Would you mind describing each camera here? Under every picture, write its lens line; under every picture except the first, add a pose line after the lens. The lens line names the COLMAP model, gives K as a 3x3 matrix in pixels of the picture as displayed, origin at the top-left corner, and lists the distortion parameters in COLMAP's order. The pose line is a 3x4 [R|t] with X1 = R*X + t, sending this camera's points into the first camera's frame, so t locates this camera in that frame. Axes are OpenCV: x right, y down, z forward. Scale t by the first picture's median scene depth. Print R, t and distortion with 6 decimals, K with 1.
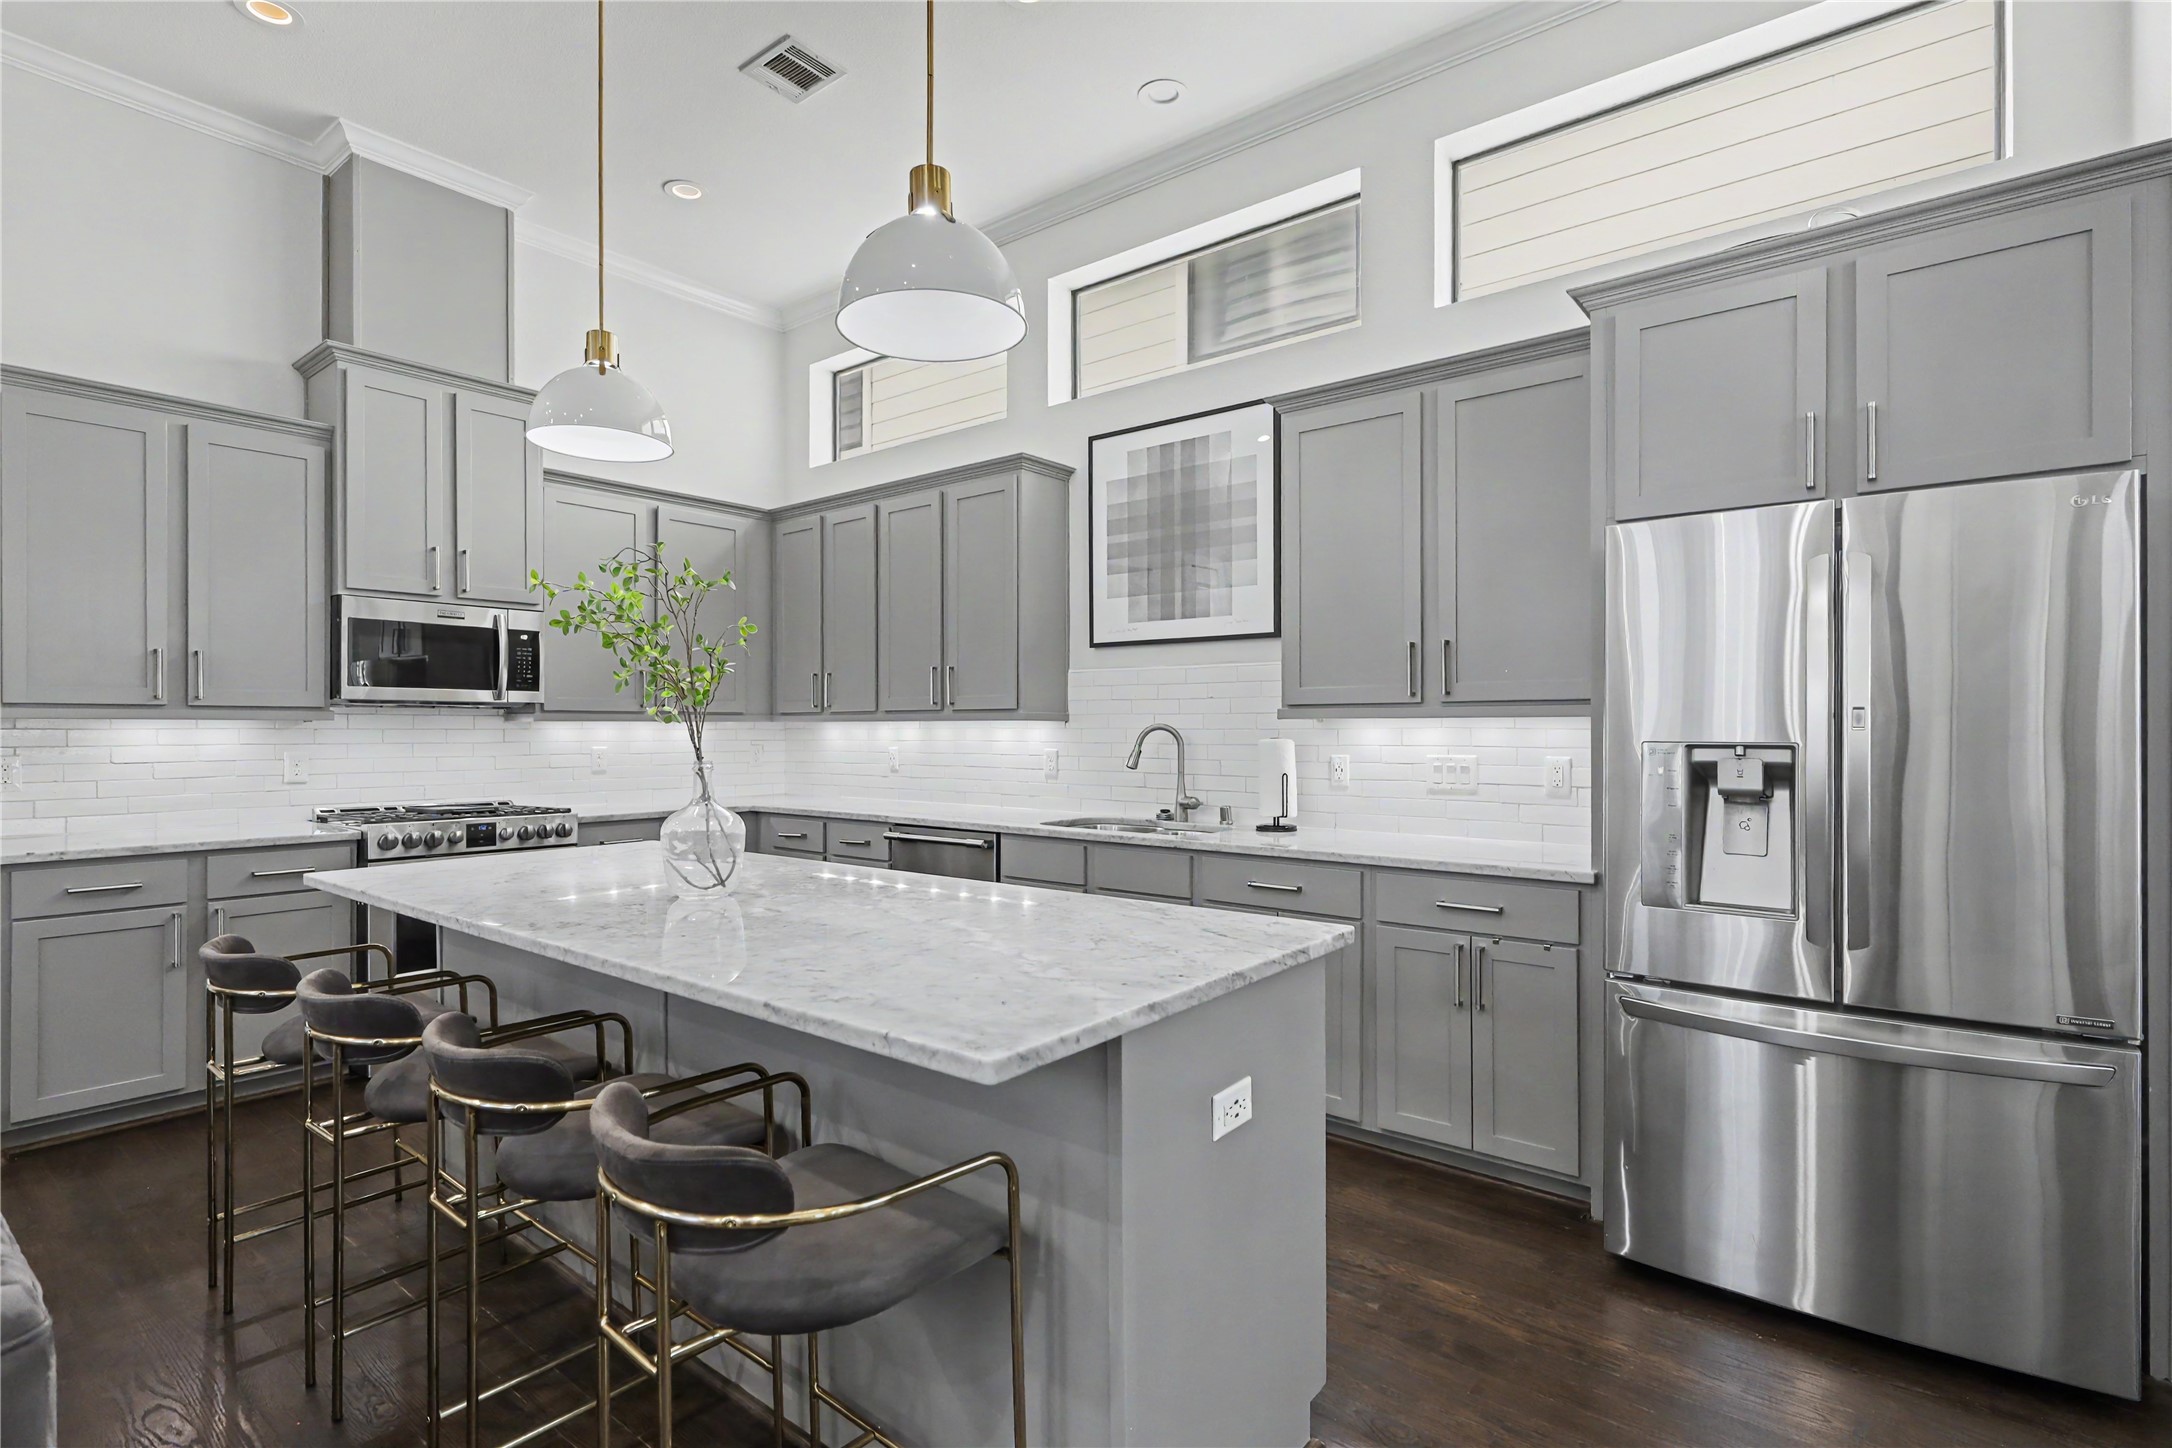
lens RADIAL K [[1046.6, 0, 1076.8], [0, 1046.6, 727.8], [0, 0, 1]] dist [-0.001092, 0.000386]
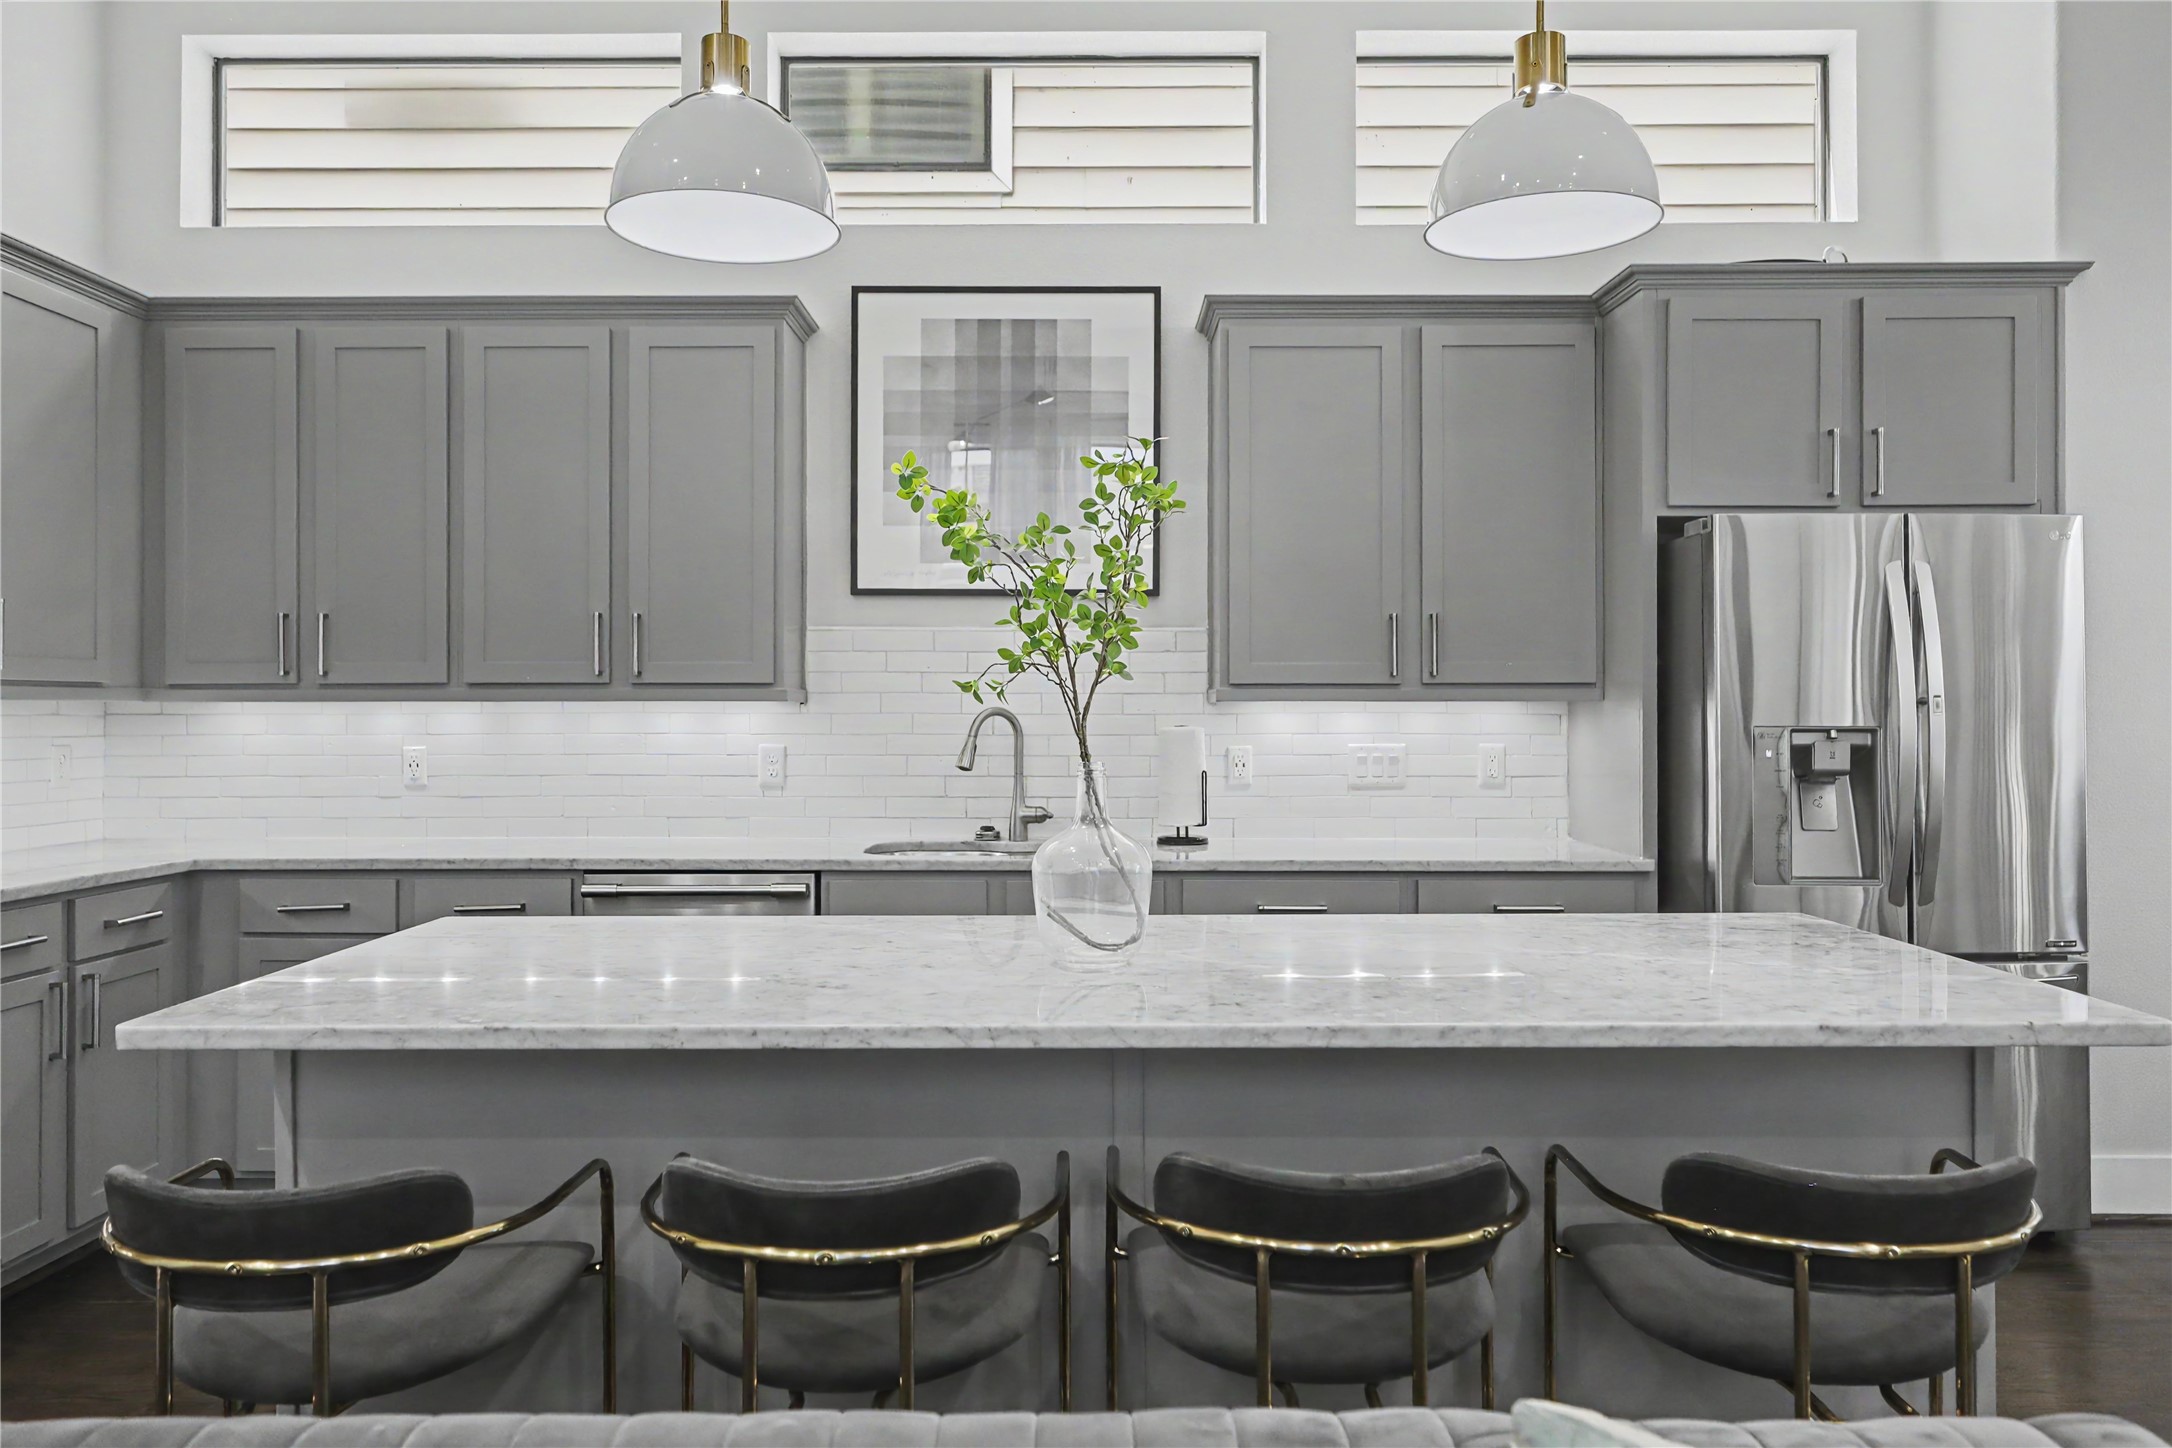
lens RADIAL K [[1553.2, 0, 1098.7], [0, 1553.2, 688.6], [0, 0, 1]] dist [0.010360, 0.005761]
pose [[0.777431, 0.010675, 0.628878, -0.533251], [-0.000804, 0.999872, -0.015978, 0.000677], [-0.628968, 0.011916, 0.777340, 0.121966]]
